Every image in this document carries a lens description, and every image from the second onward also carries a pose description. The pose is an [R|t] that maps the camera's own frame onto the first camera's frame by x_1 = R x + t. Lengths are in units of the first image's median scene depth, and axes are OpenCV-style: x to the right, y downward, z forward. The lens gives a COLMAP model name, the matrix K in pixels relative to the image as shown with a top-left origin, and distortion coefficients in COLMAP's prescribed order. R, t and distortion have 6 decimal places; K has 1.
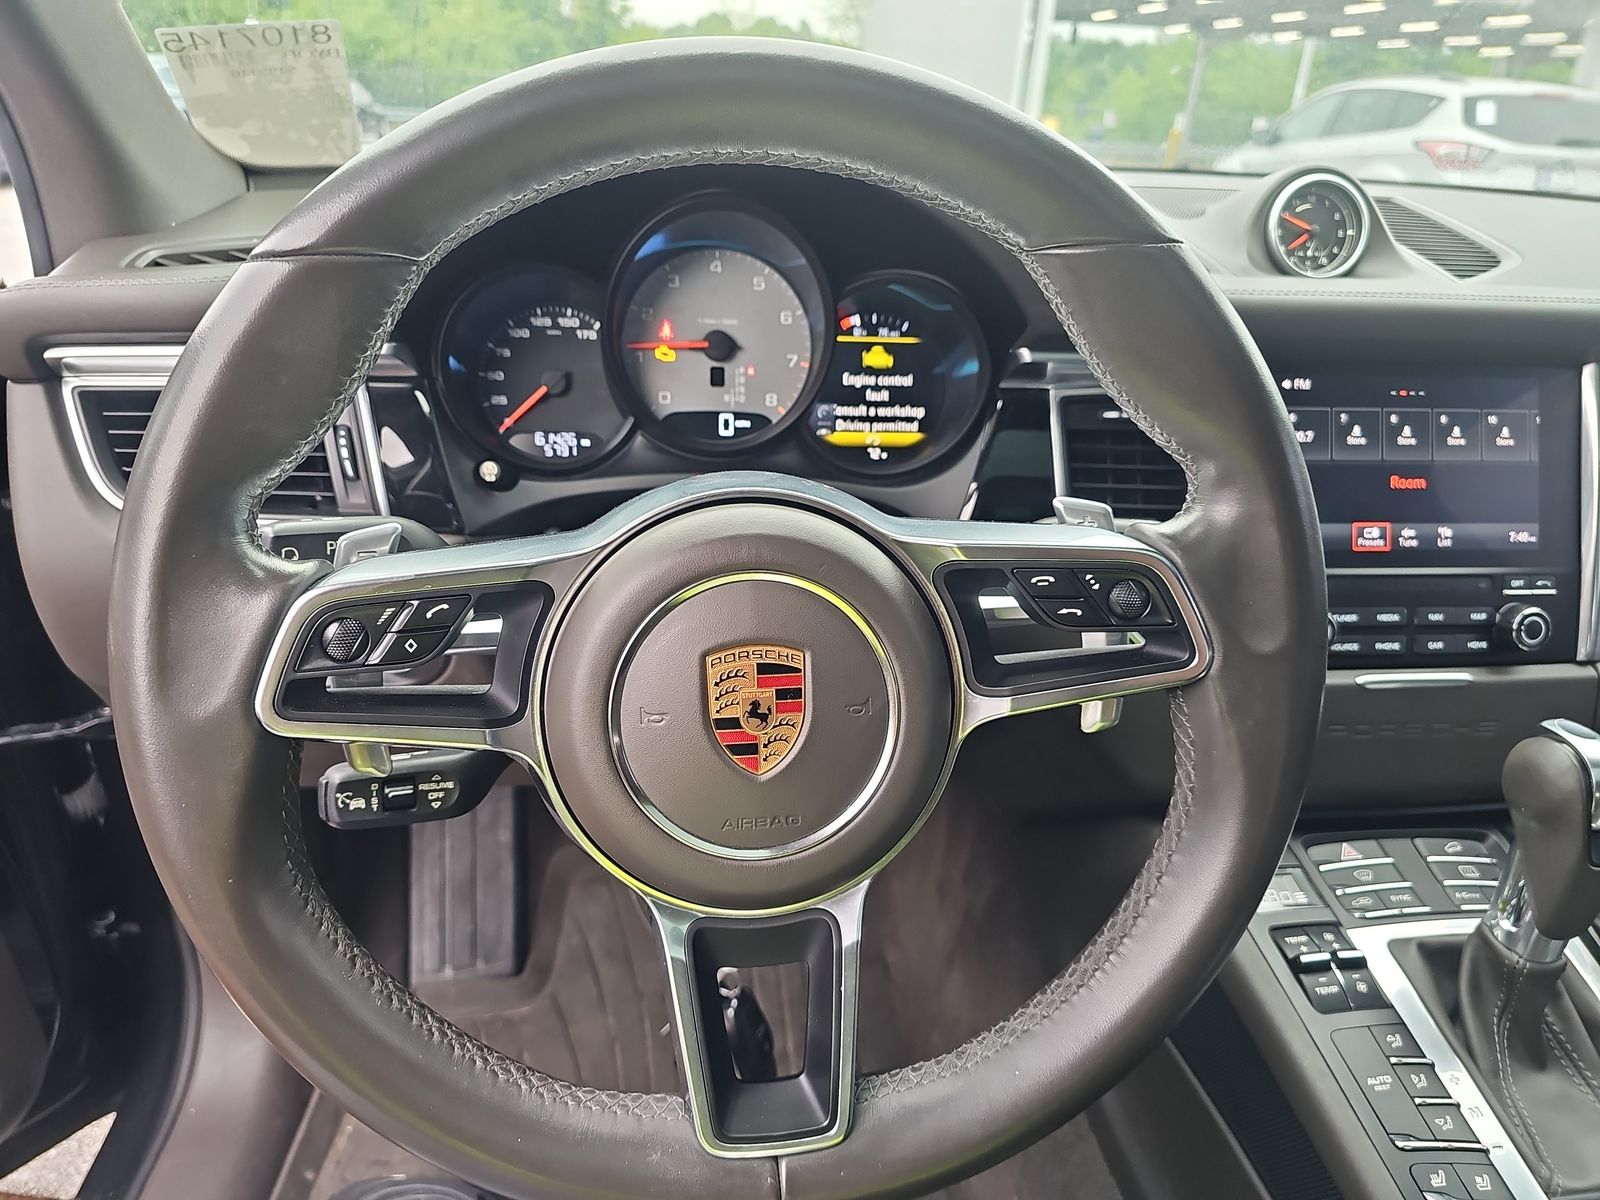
lens RADIAL K [[1047.1, 0, 761.6], [0, 1047.1, 605.3], [0, 0, 1]] dist [0.004844, -0.032124]
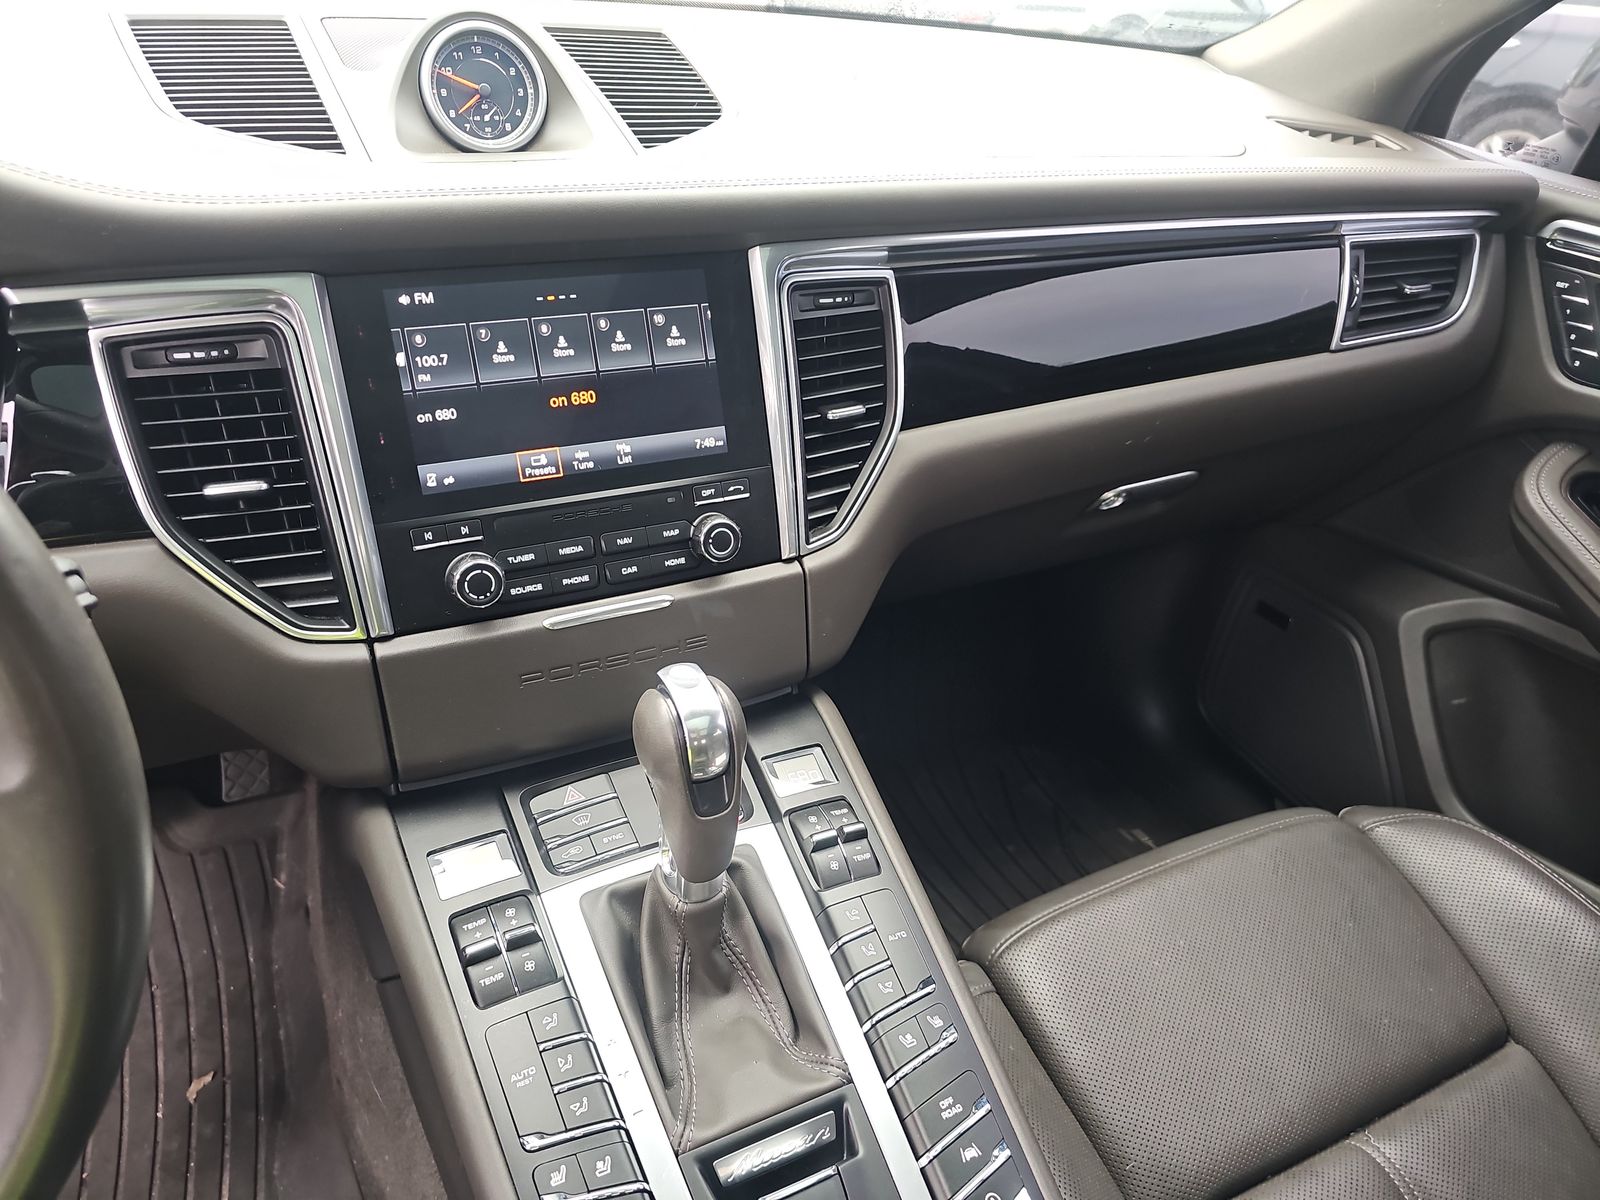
lens RADIAL K [[1047.1, 0, 761.6], [0, 1047.1, 605.3], [0, 0, 1]] dist [0.004844, -0.032124]
pose [[0.932410, -0.164898, 0.321590, 0.447741], [0.105954, 0.975466, 0.192977, -0.100591], [-0.345522, -0.145860, 0.927006, 0.076334]]
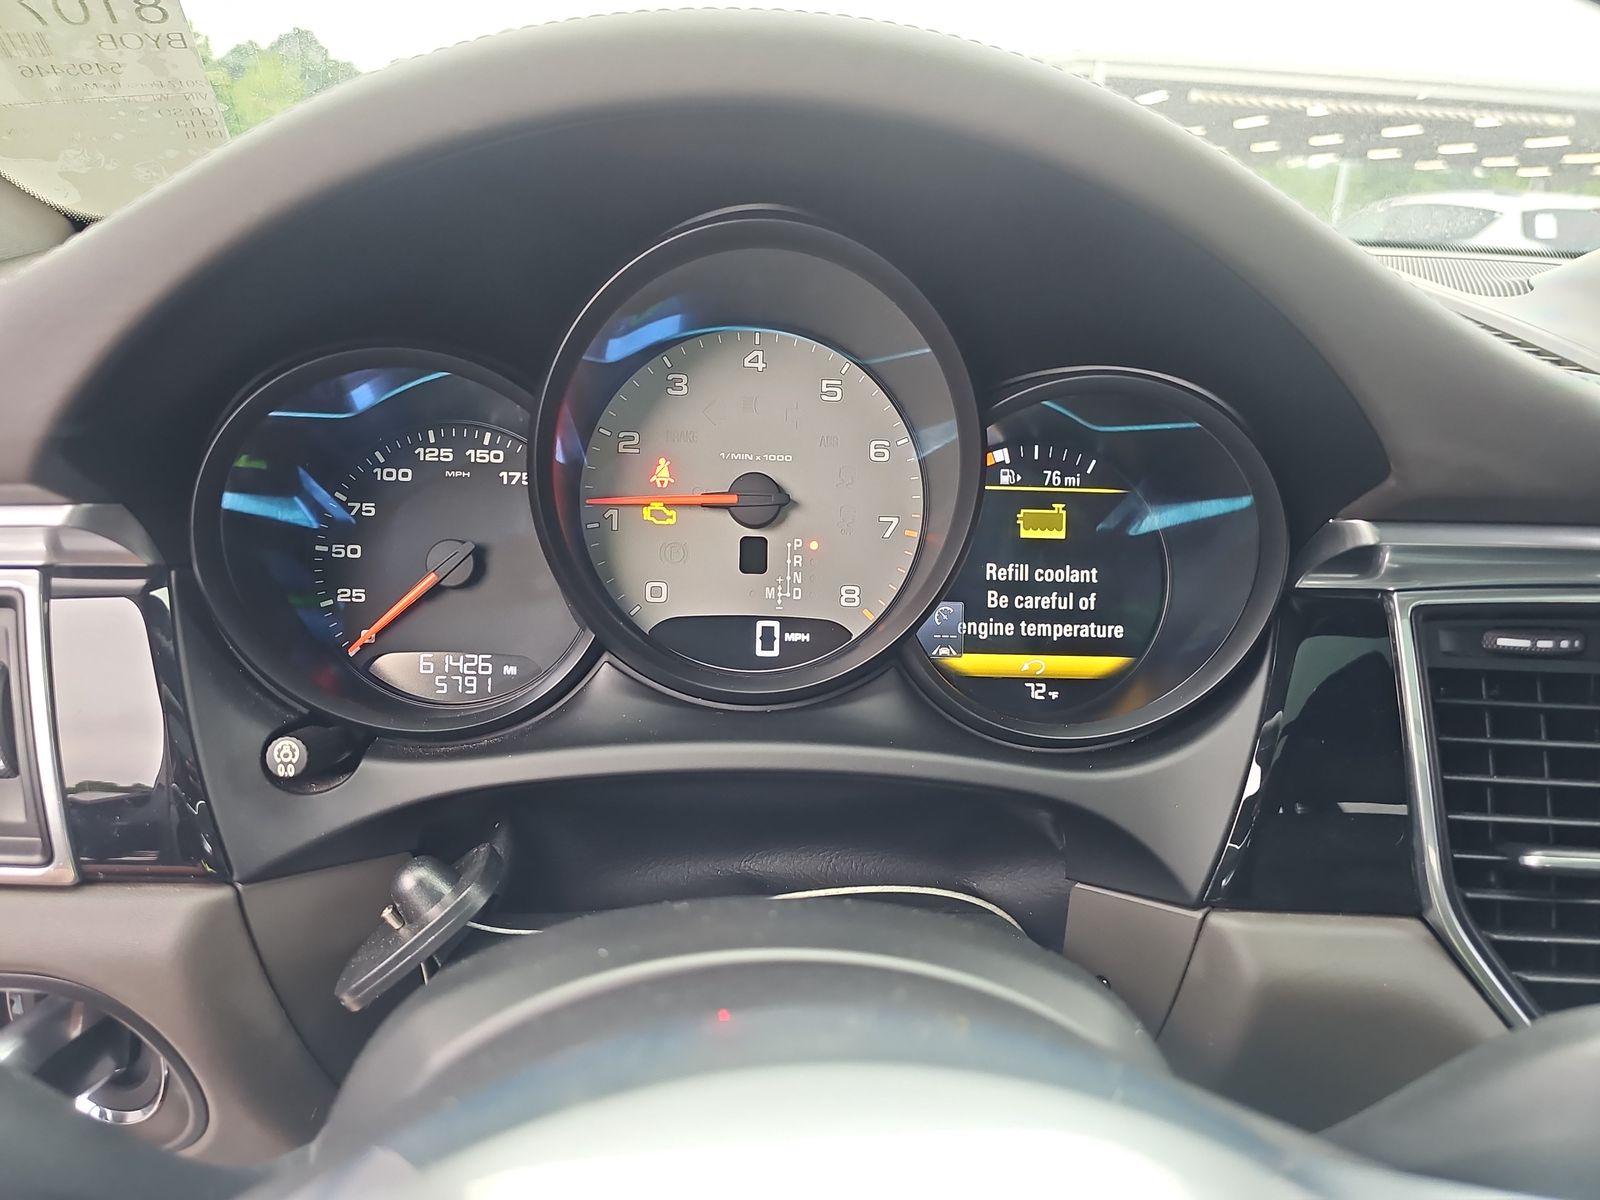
lens RADIAL K [[1047.1, 0, 761.6], [0, 1047.1, 605.3], [0, 0, 1]] dist [0.004844, -0.032124]
pose [[0.999023, 0.015301, -0.041470, -0.014723], [-0.019227, 0.995197, -0.095991, -0.140651], [0.039802, 0.096694, 0.994518, 0.460784]]
